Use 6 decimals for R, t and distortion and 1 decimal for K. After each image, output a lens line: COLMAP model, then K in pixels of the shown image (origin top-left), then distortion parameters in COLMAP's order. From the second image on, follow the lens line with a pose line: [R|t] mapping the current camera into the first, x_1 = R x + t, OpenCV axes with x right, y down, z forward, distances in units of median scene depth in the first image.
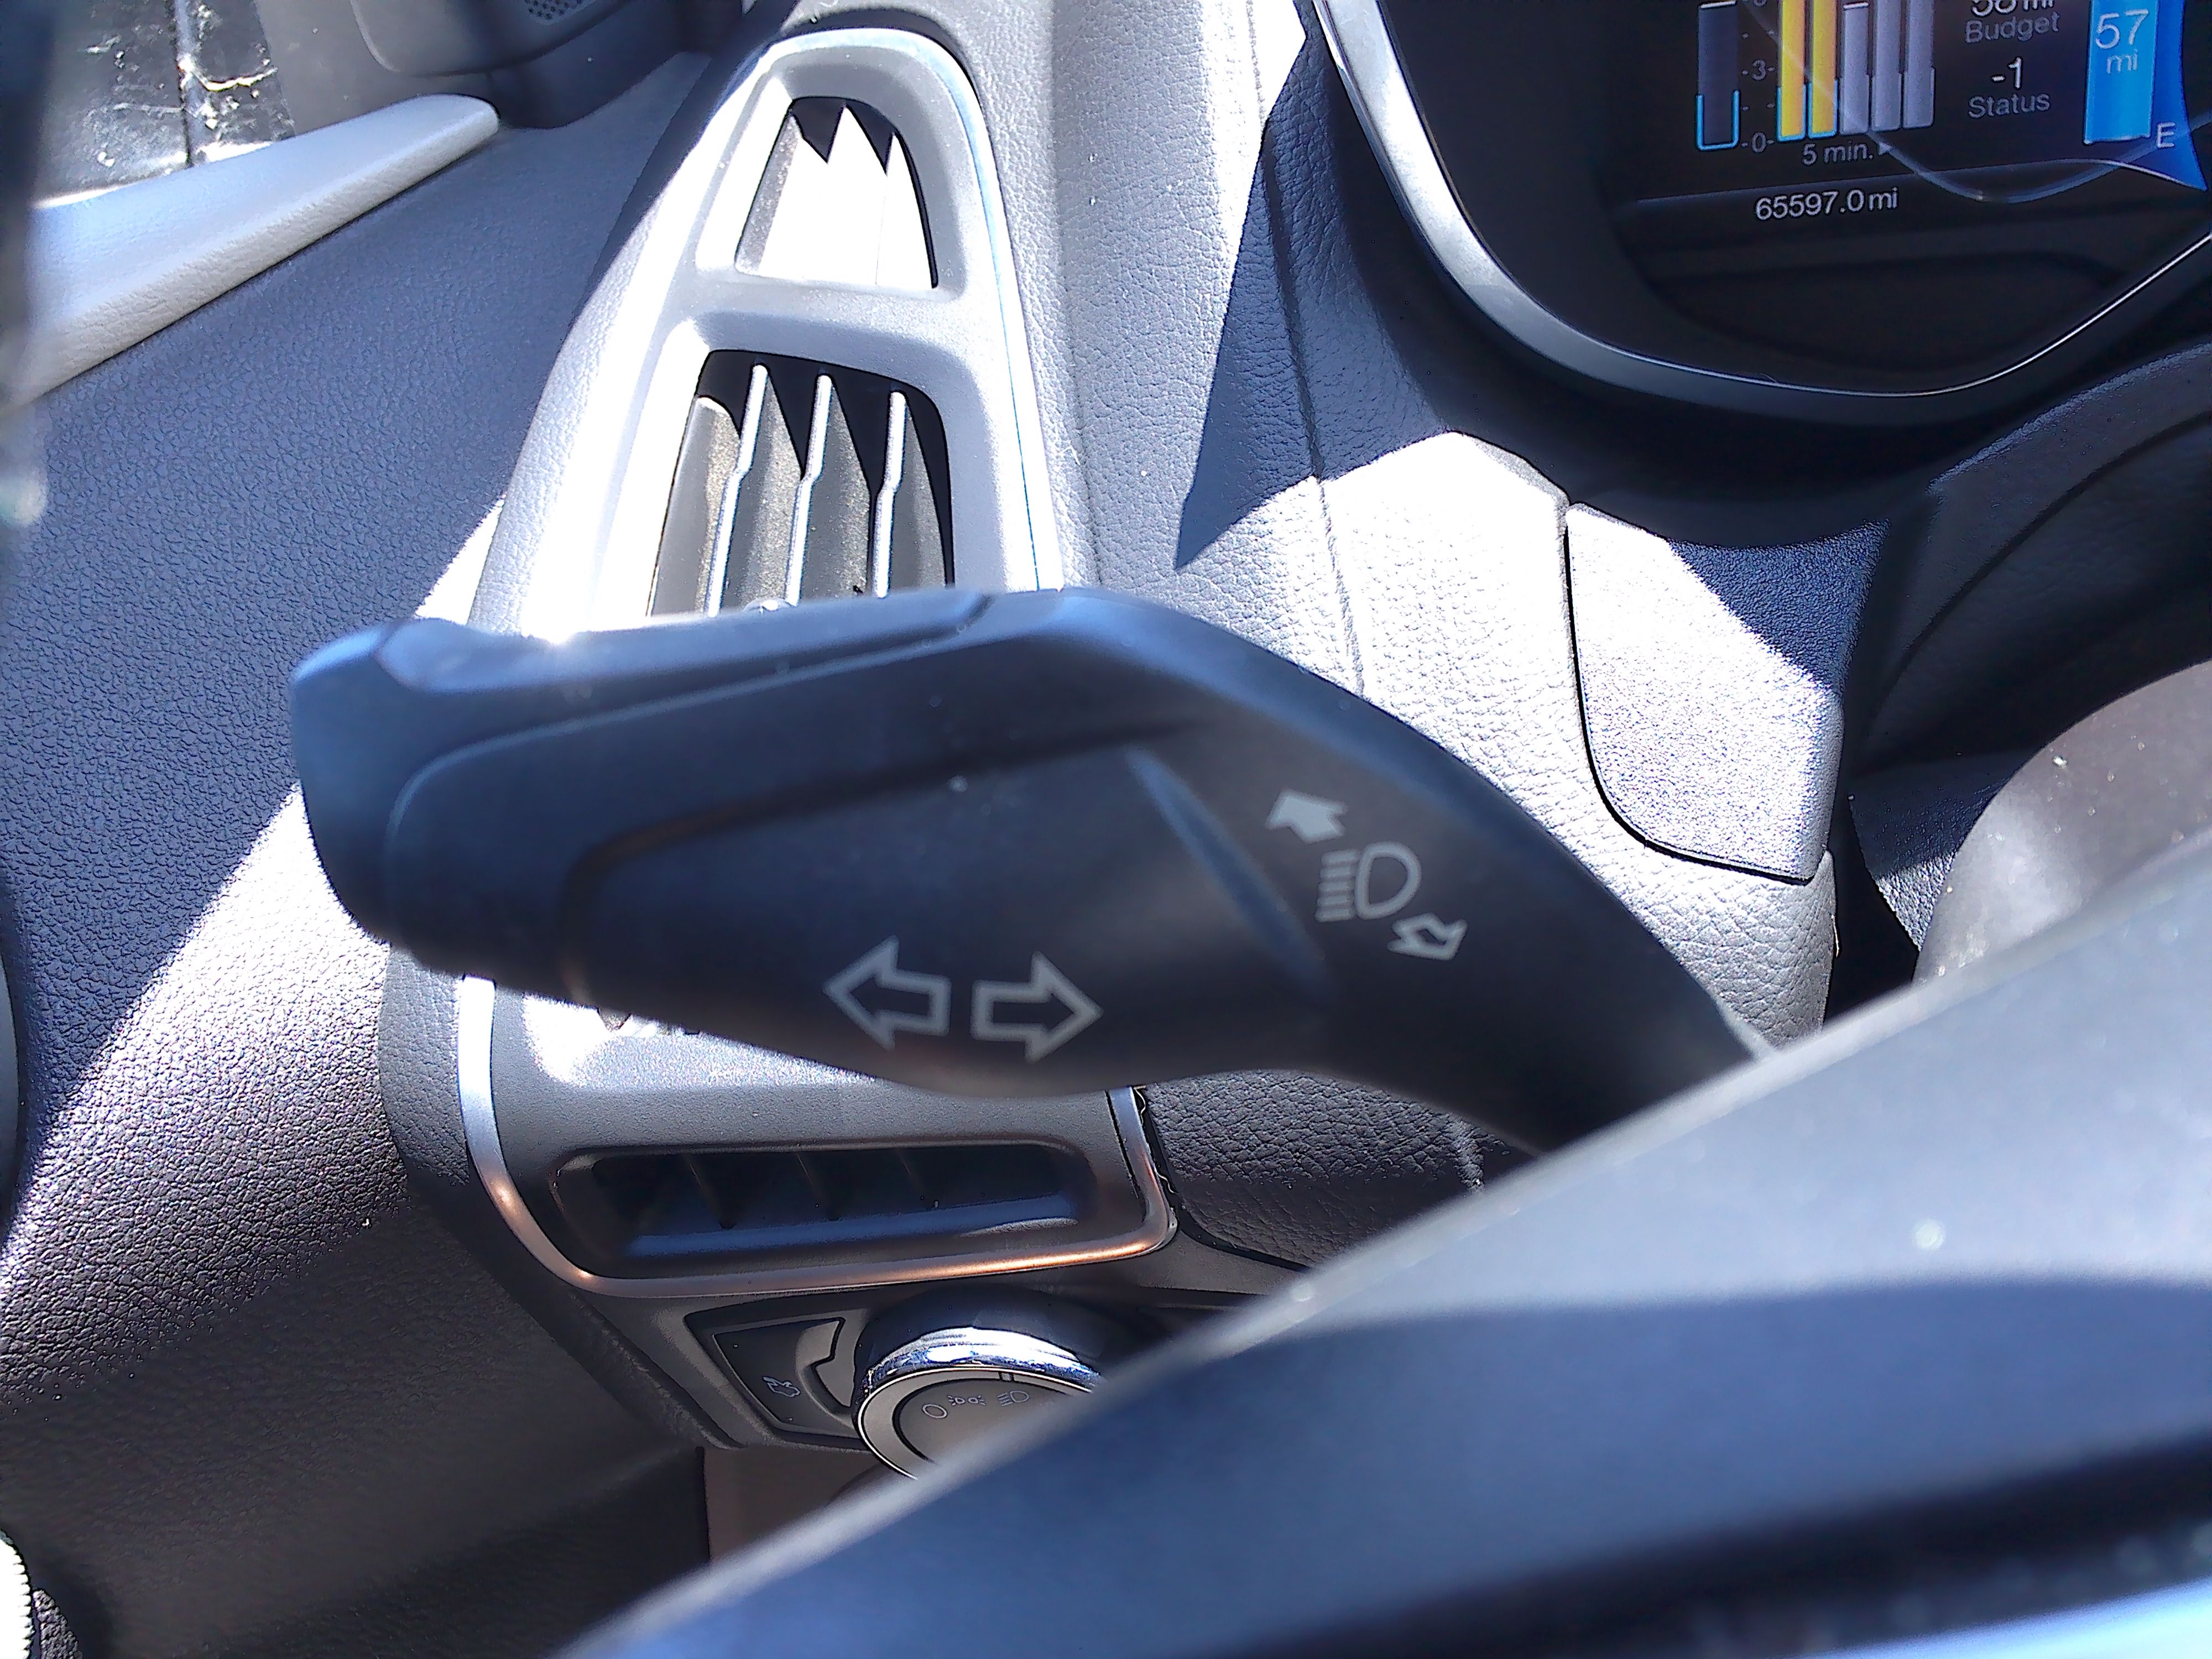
lens RADIAL K [[1826.3, 0, 1113.3], [0, 1826.3, 809.8], [0, 0, 1]] dist [0.066102, -0.086114]
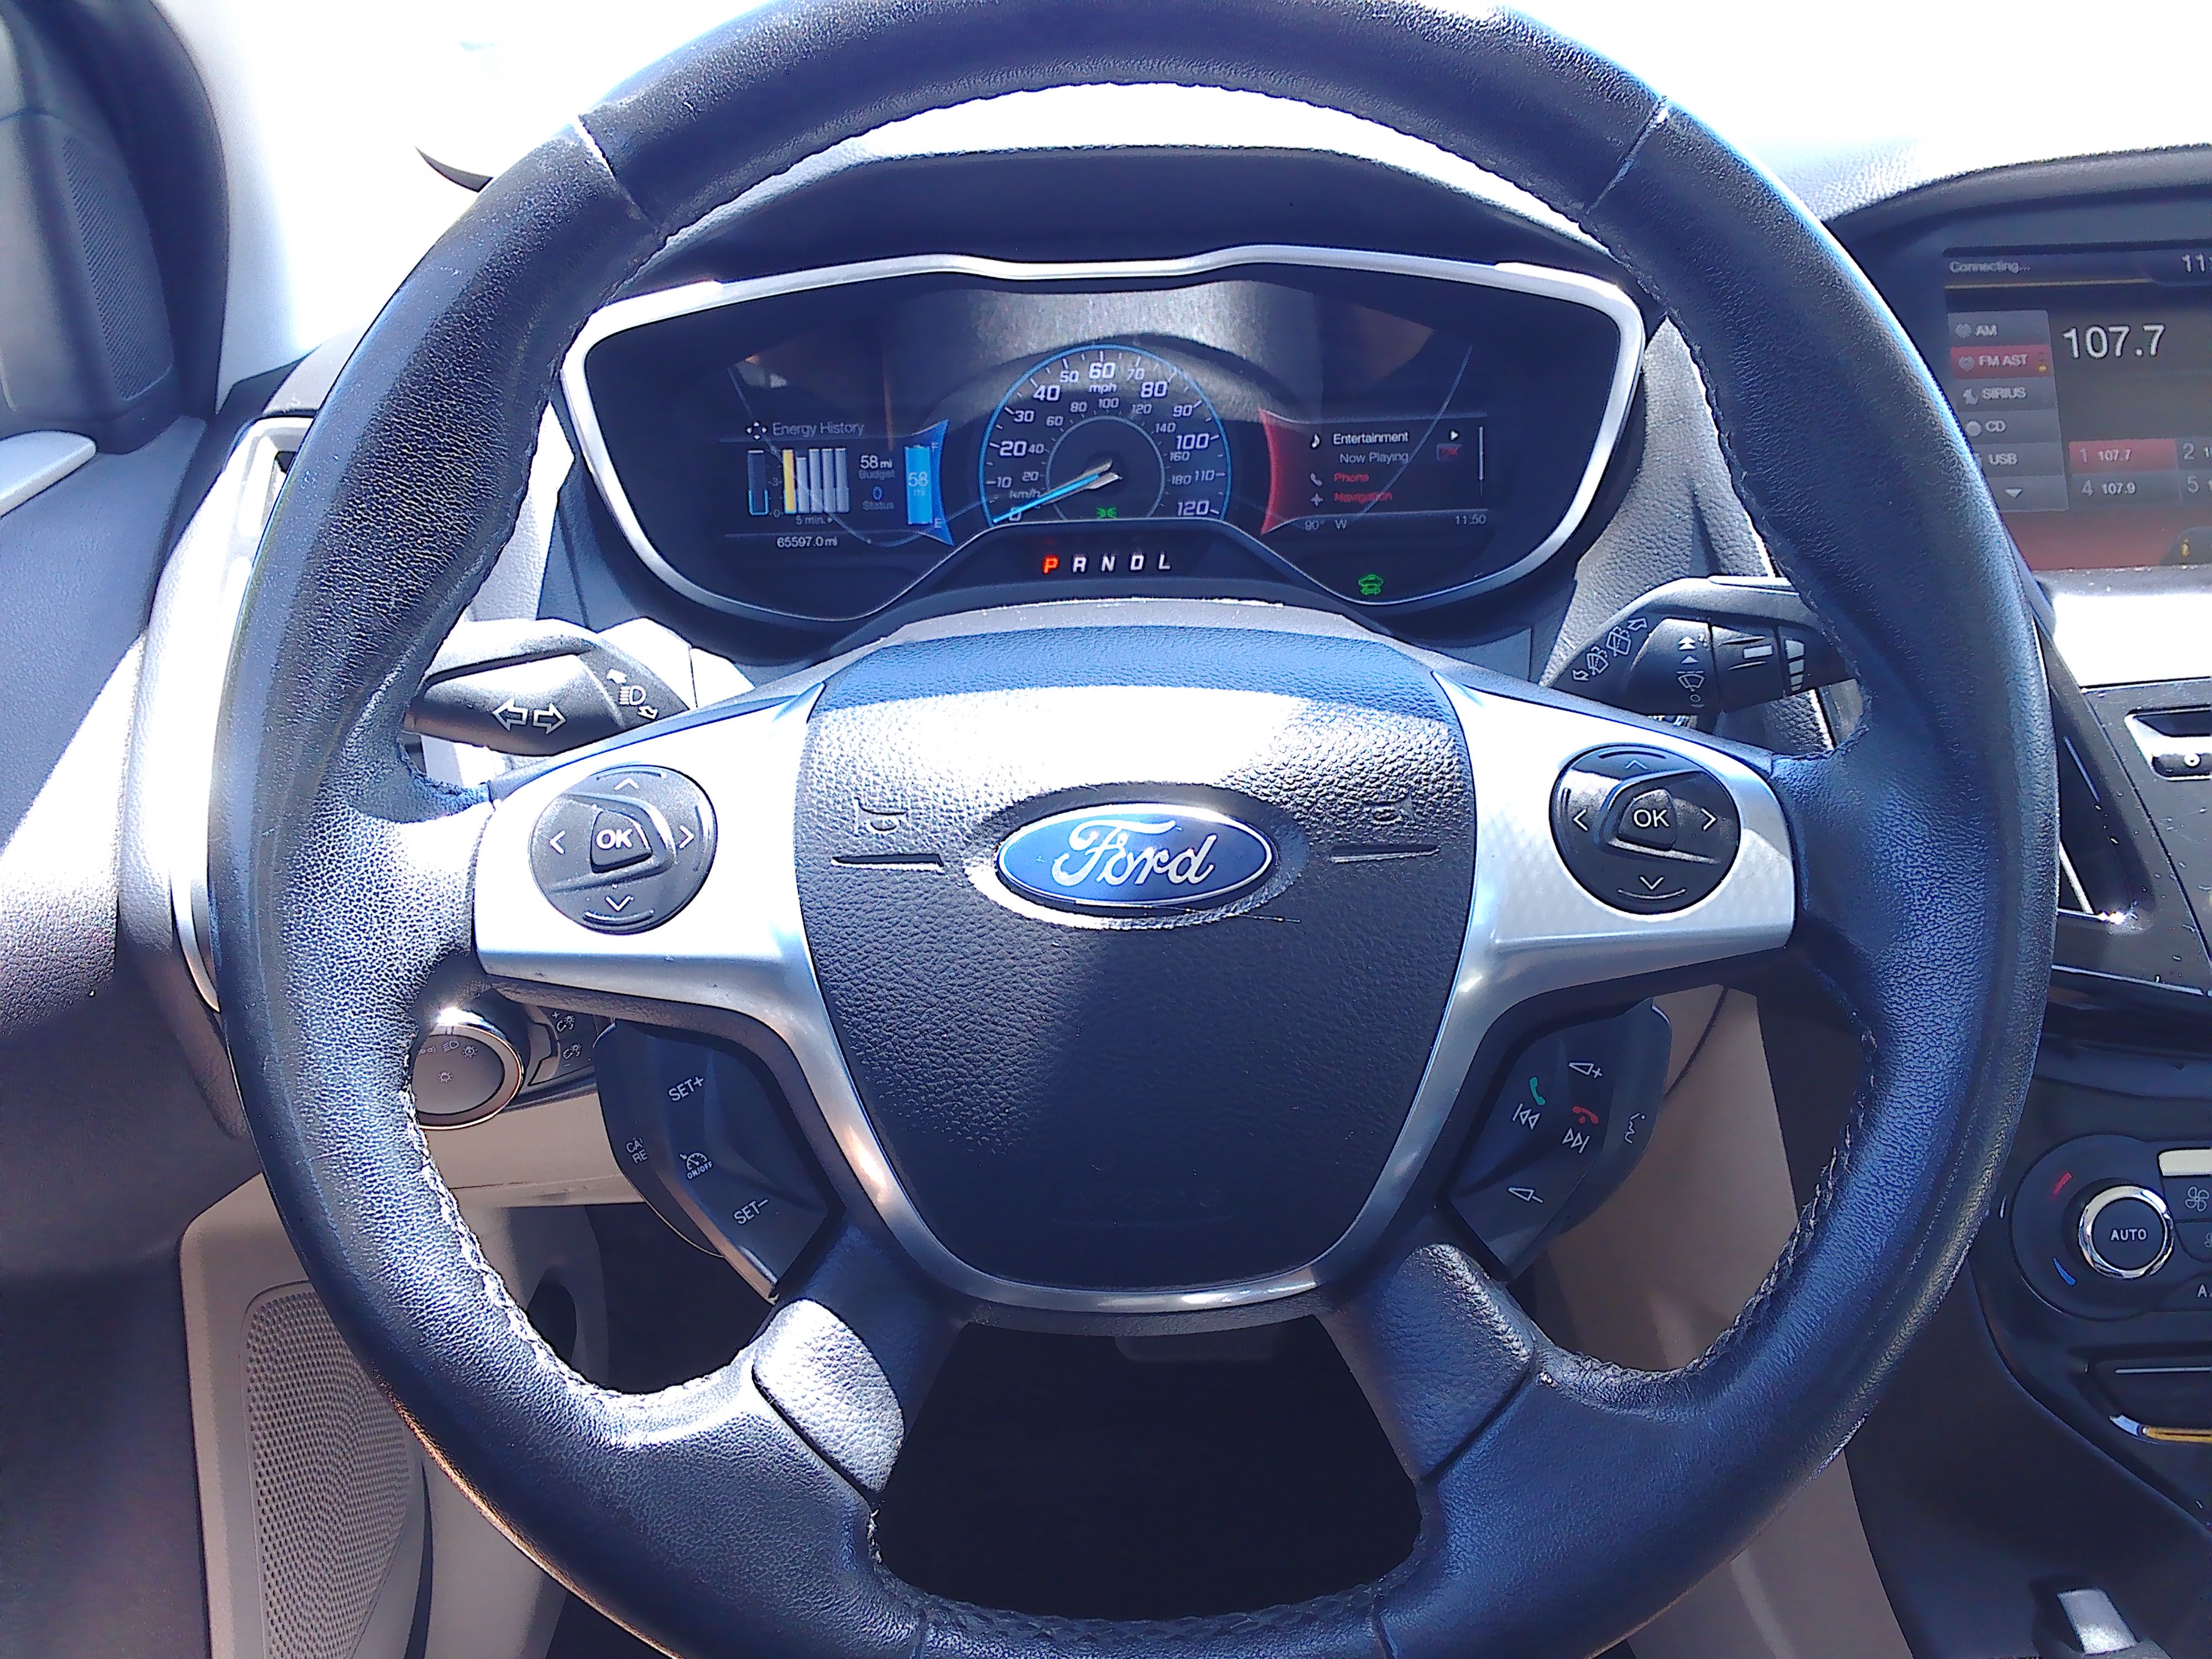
lens RADIAL K [[1808.0, 0, 1107.8], [0, 1808.0, 823.6], [0, 0, 1]] dist [0.083572, -0.123785]
pose [[0.905705, -0.004404, 0.423886, -0.233227], [0.069944, 0.987793, -0.139185, 0.363344], [-0.418099, 0.155709, 0.894957, -1.136455]]
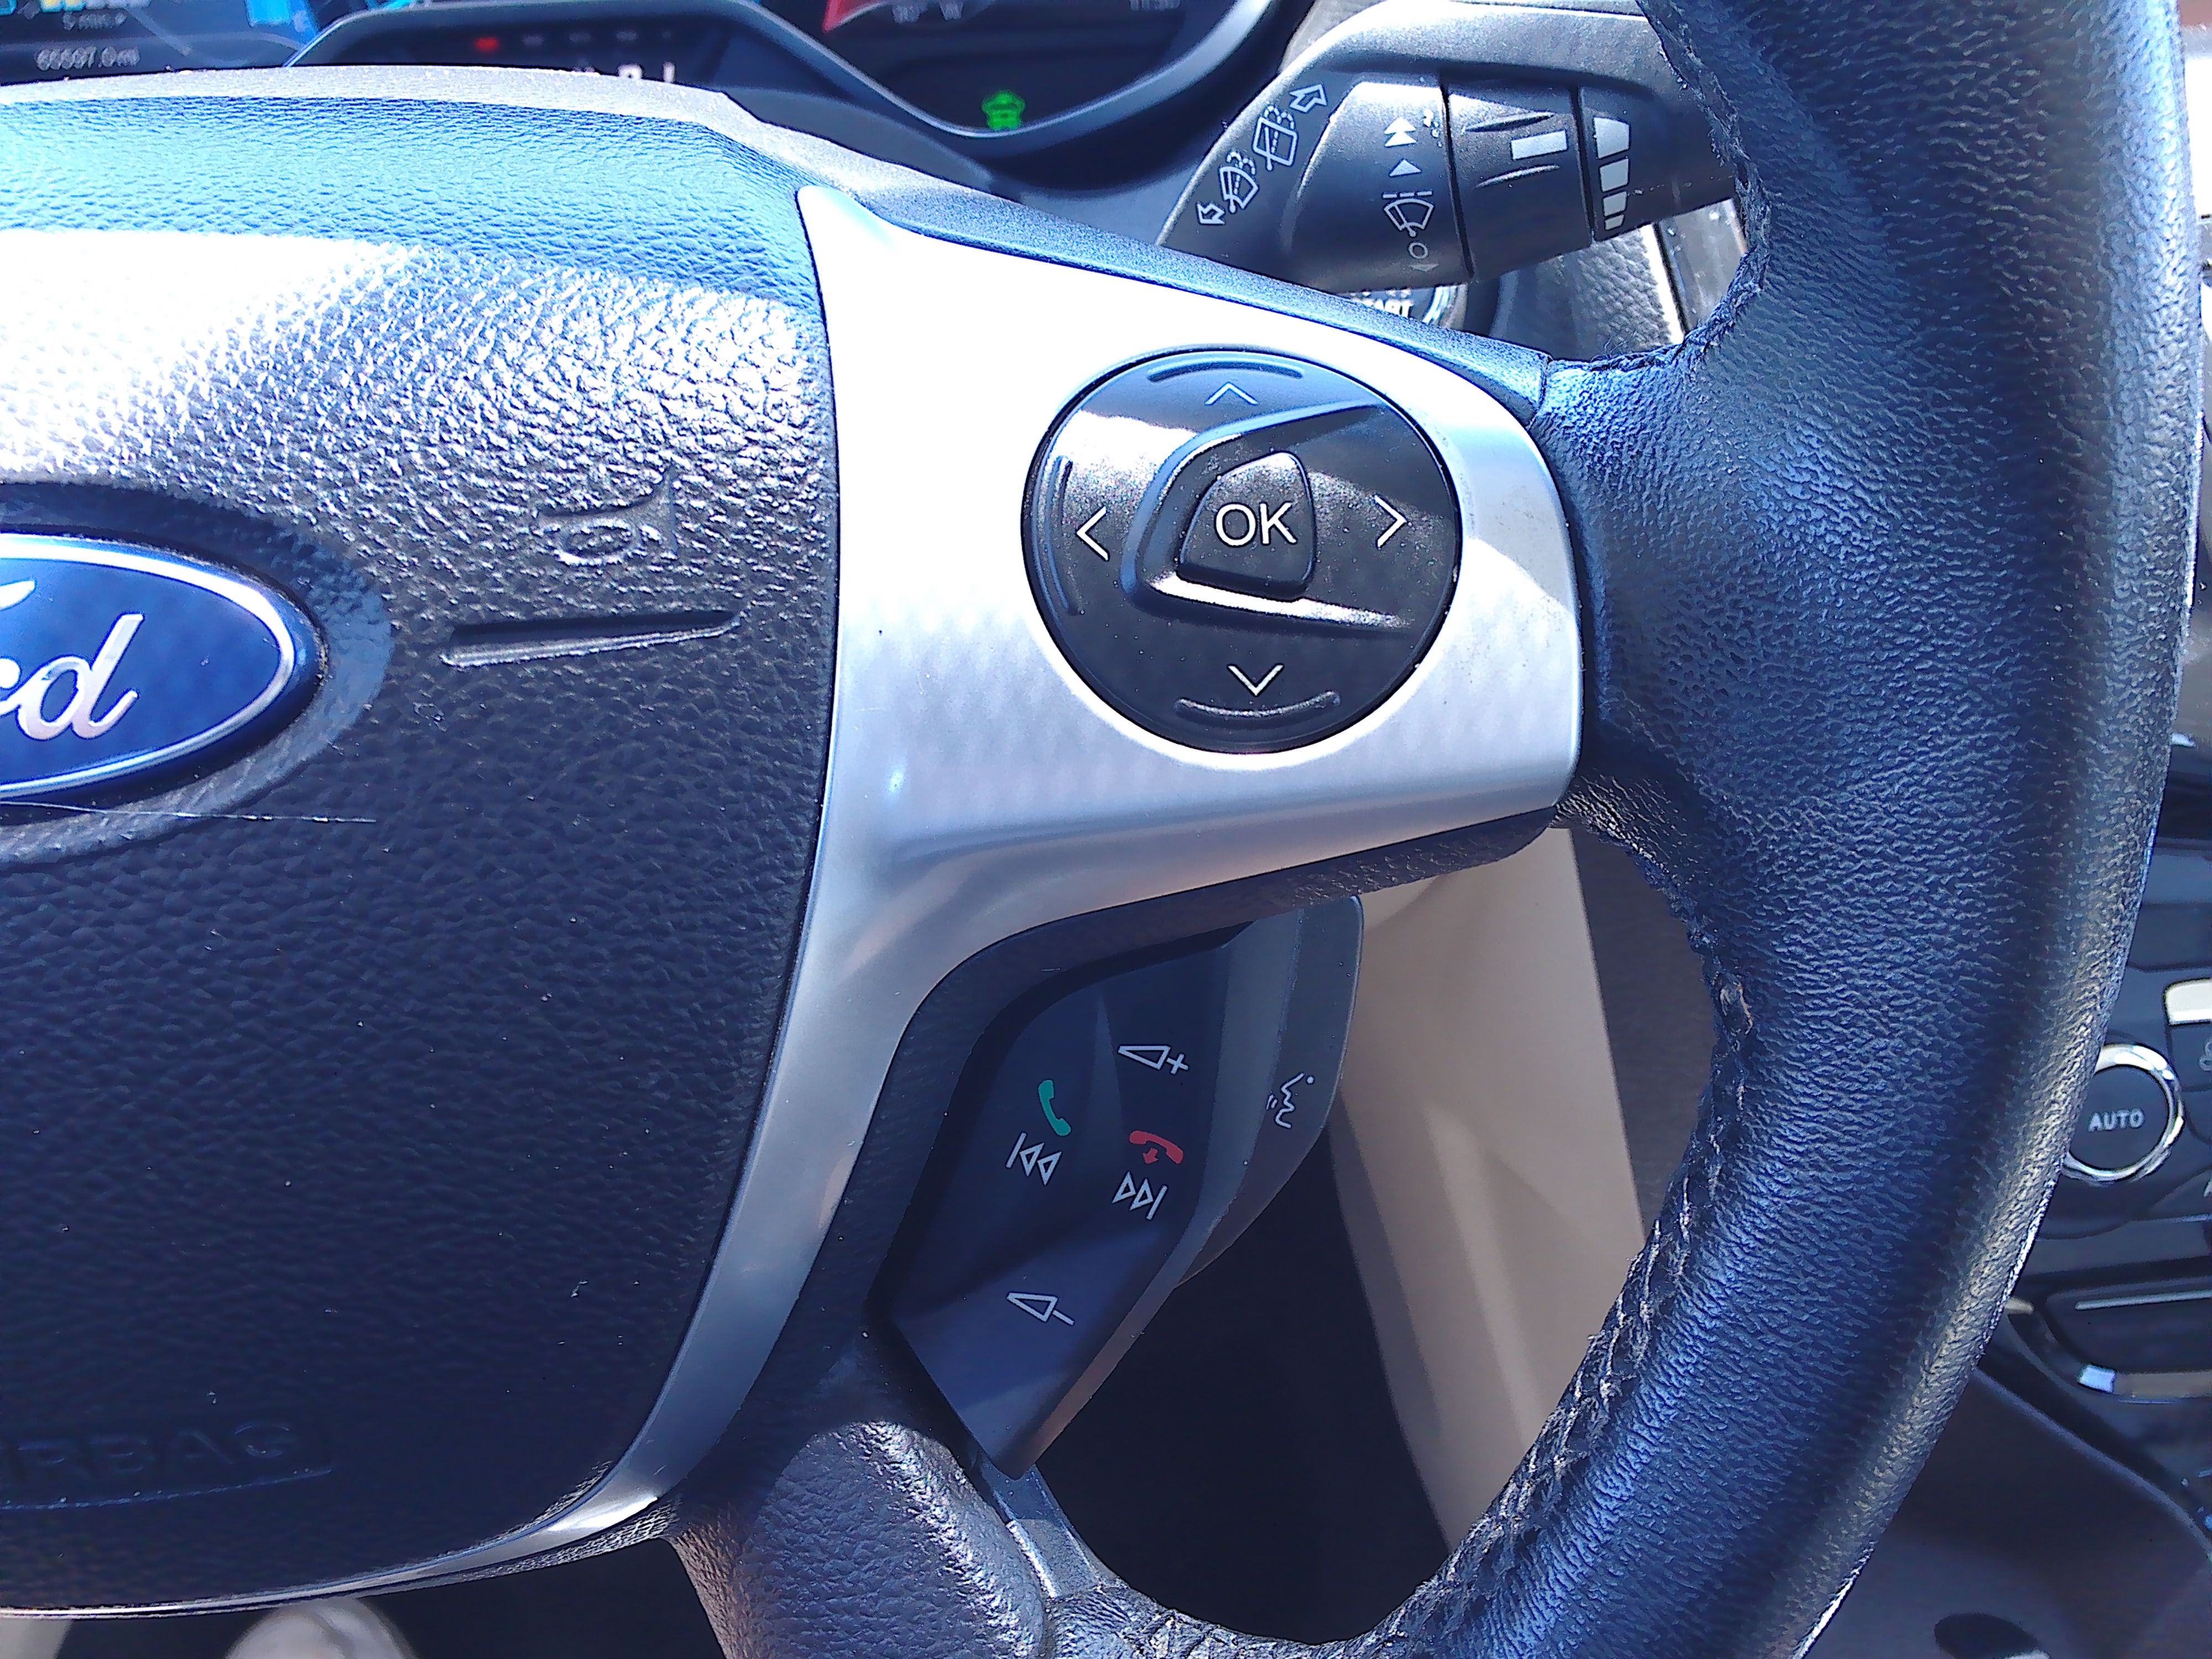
lens RADIAL K [[1826.3, 0, 1113.3], [0, 1826.3, 809.8], [0, 0, 1]] dist [0.066102, -0.086114]
pose [[0.868846, -0.125558, 0.478897, 0.340904], [0.113130, 0.992065, 0.054854, 0.259109], [-0.481984, 0.006518, 0.876156, -0.612984]]
